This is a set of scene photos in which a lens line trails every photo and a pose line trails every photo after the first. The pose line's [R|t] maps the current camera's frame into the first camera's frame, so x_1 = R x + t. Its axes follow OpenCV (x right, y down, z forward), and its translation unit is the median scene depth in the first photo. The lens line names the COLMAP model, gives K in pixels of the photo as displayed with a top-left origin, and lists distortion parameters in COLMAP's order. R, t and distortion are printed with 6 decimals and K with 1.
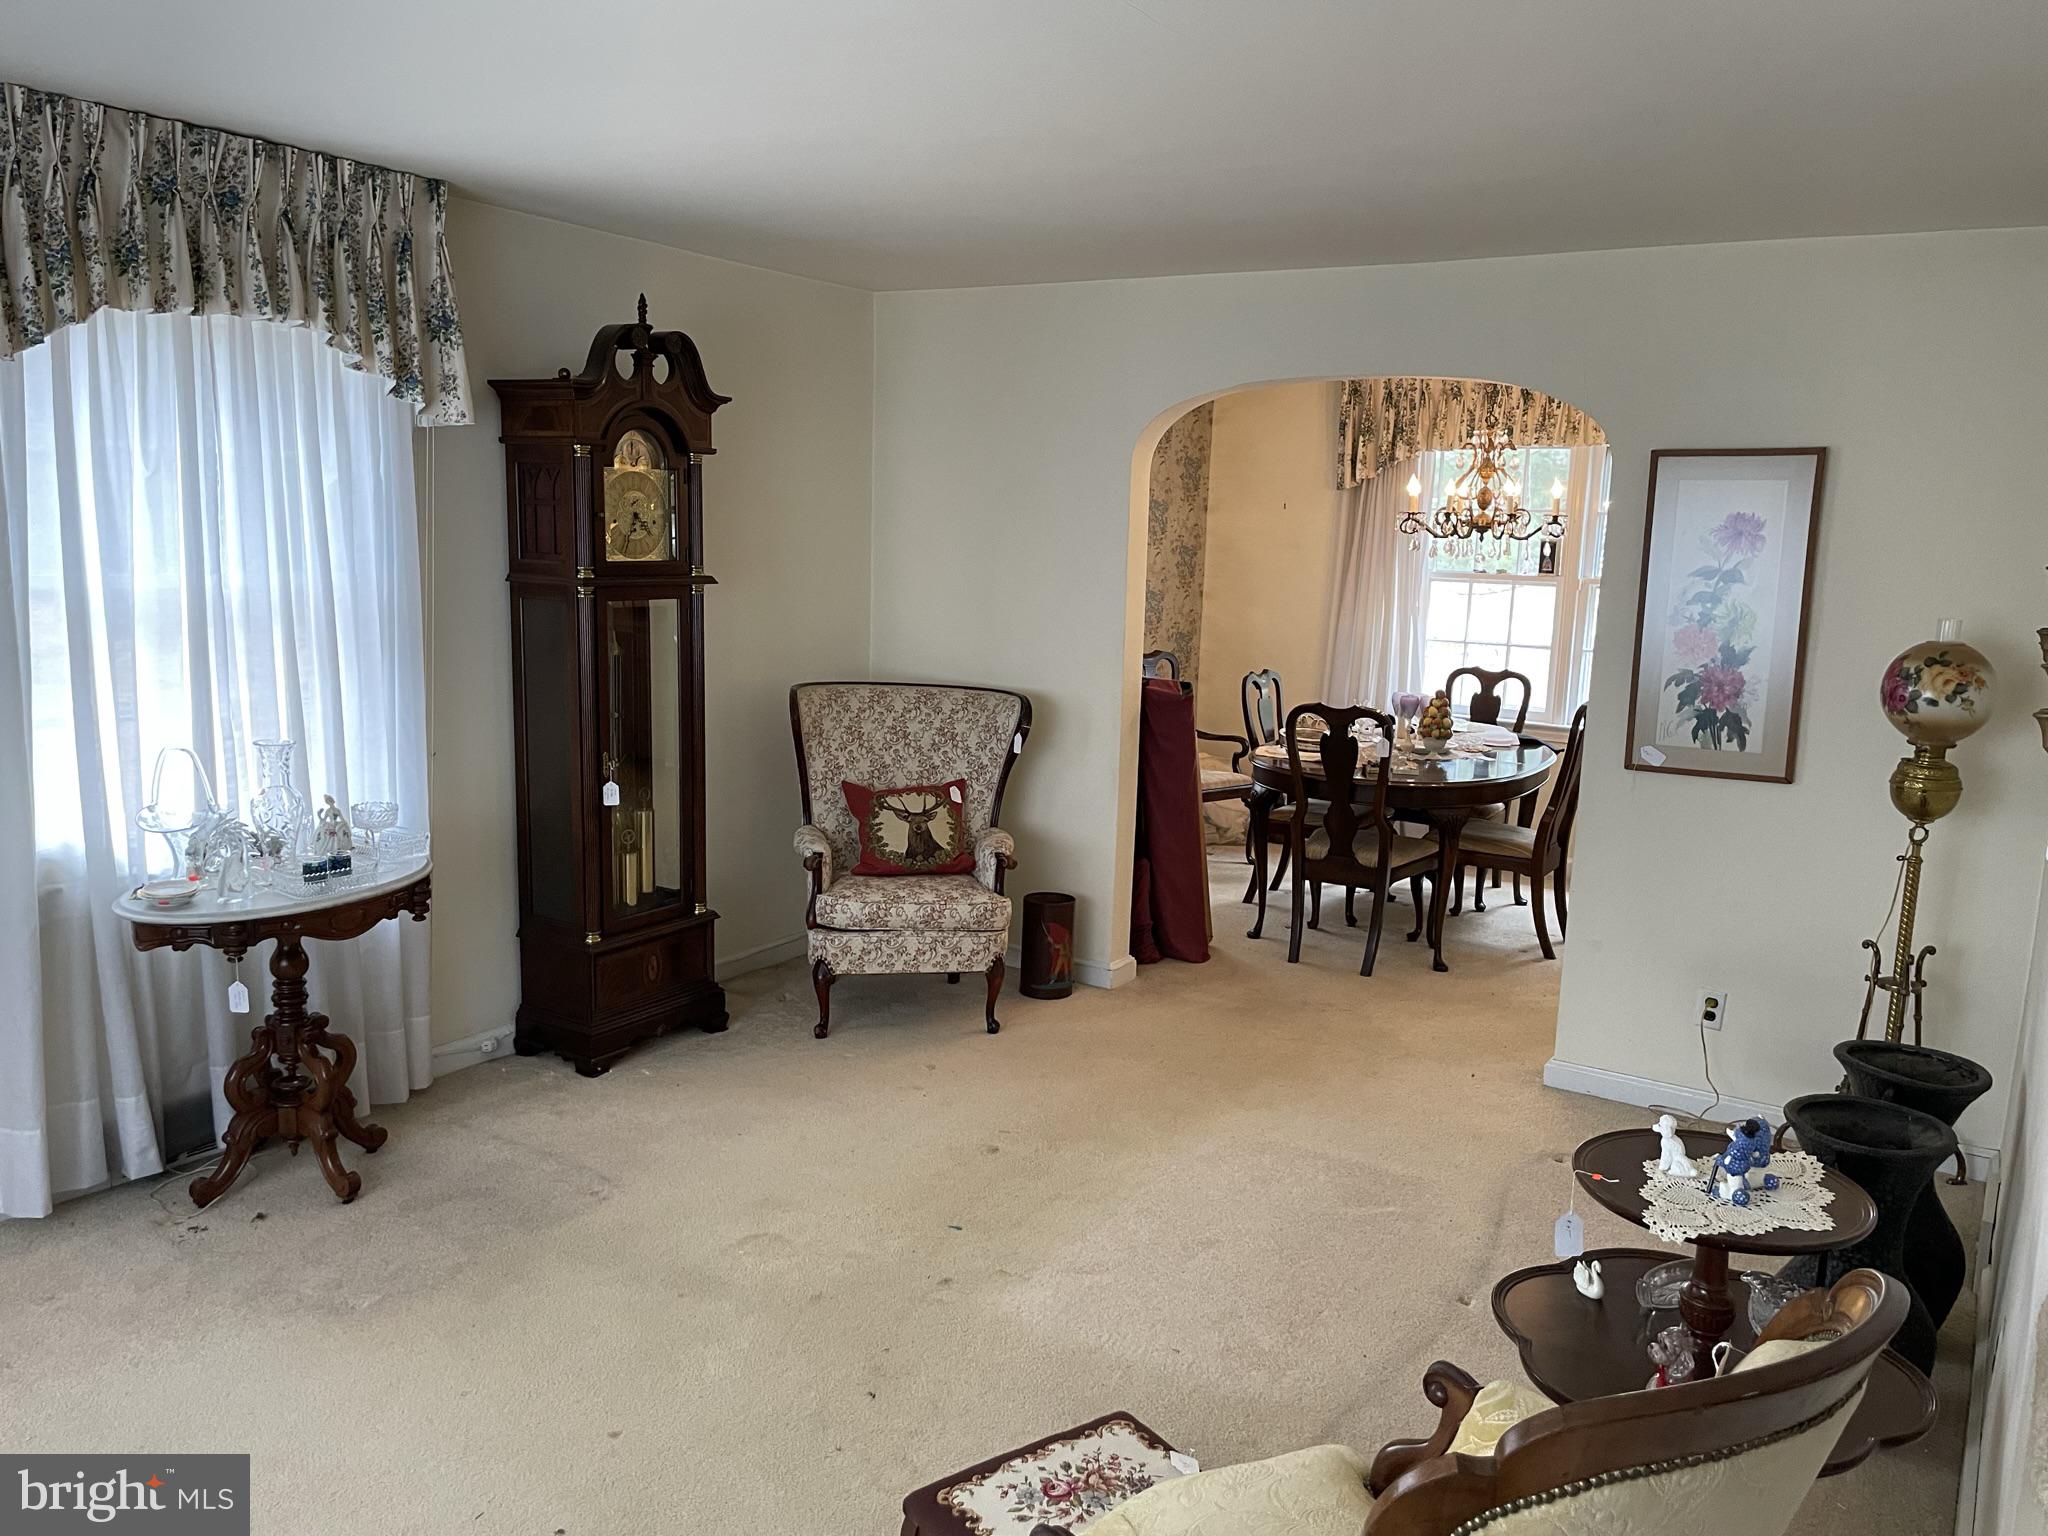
lens RADIAL K [[1562.2, 0, 1044.9], [0, 1562.2, 776.1], [0, 0, 1]] dist [0.106075, -0.142437]
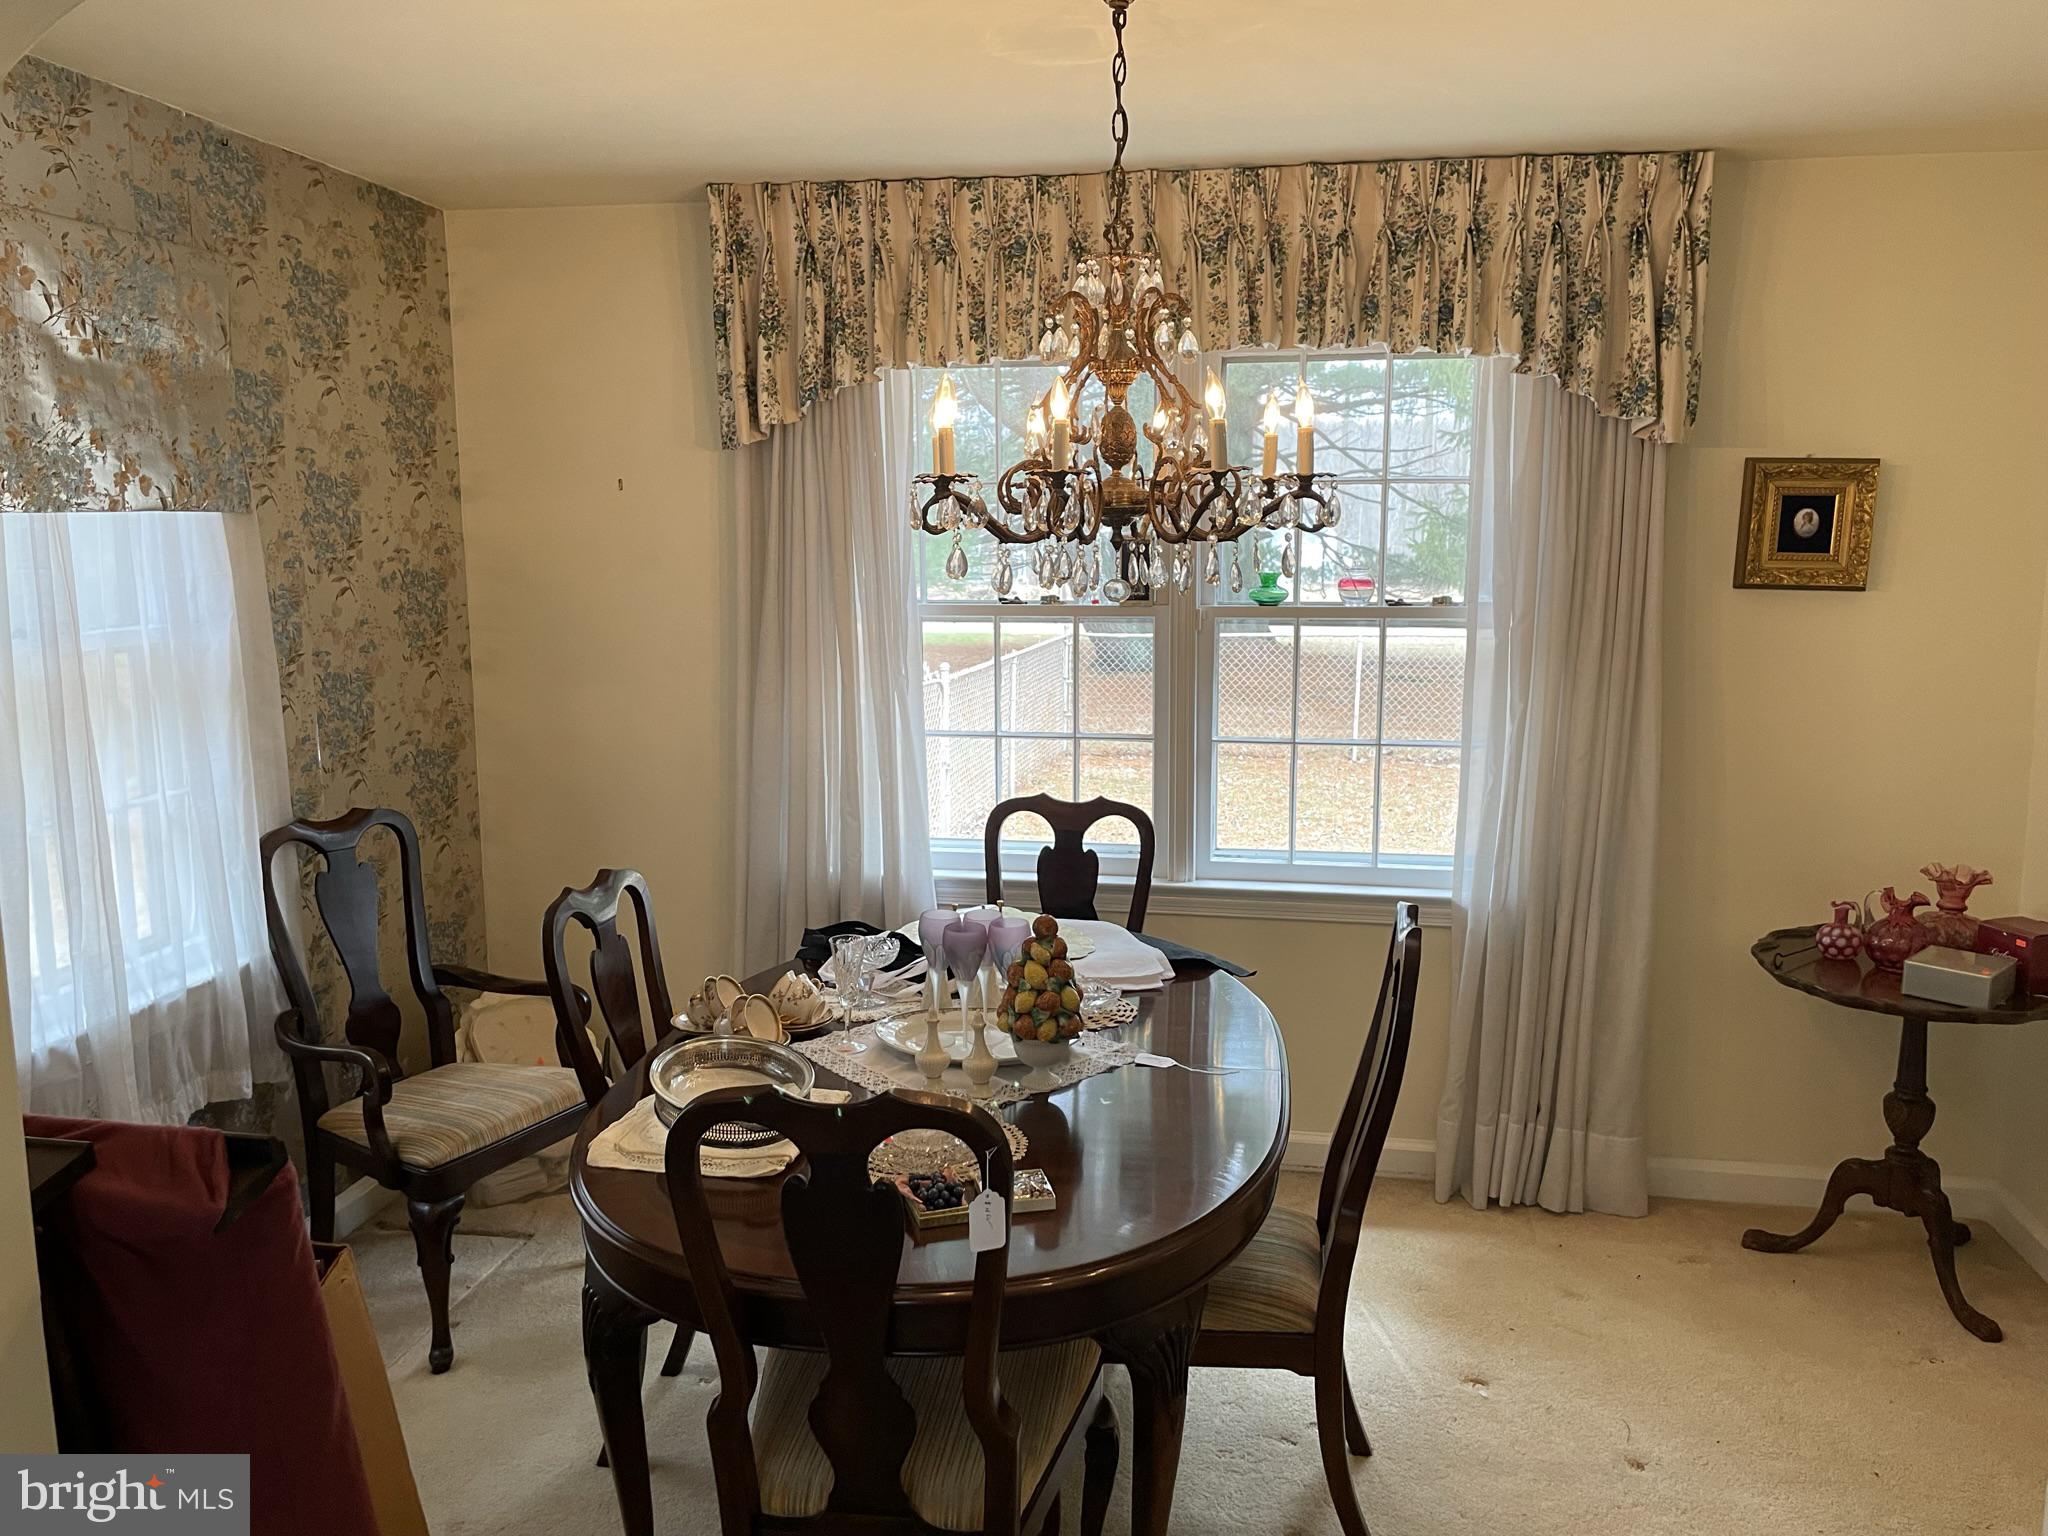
lens RADIAL K [[1562.2, 0, 1044.9], [0, 1562.2, 776.1], [0, 0, 1]] dist [0.106075, -0.142437]
pose [[0.923015, -0.094164, 0.373063, 0.086912], [0.093846, 0.995404, 0.019059, -0.081557], [-0.373143, 0.017419, 0.927610, 0.518642]]
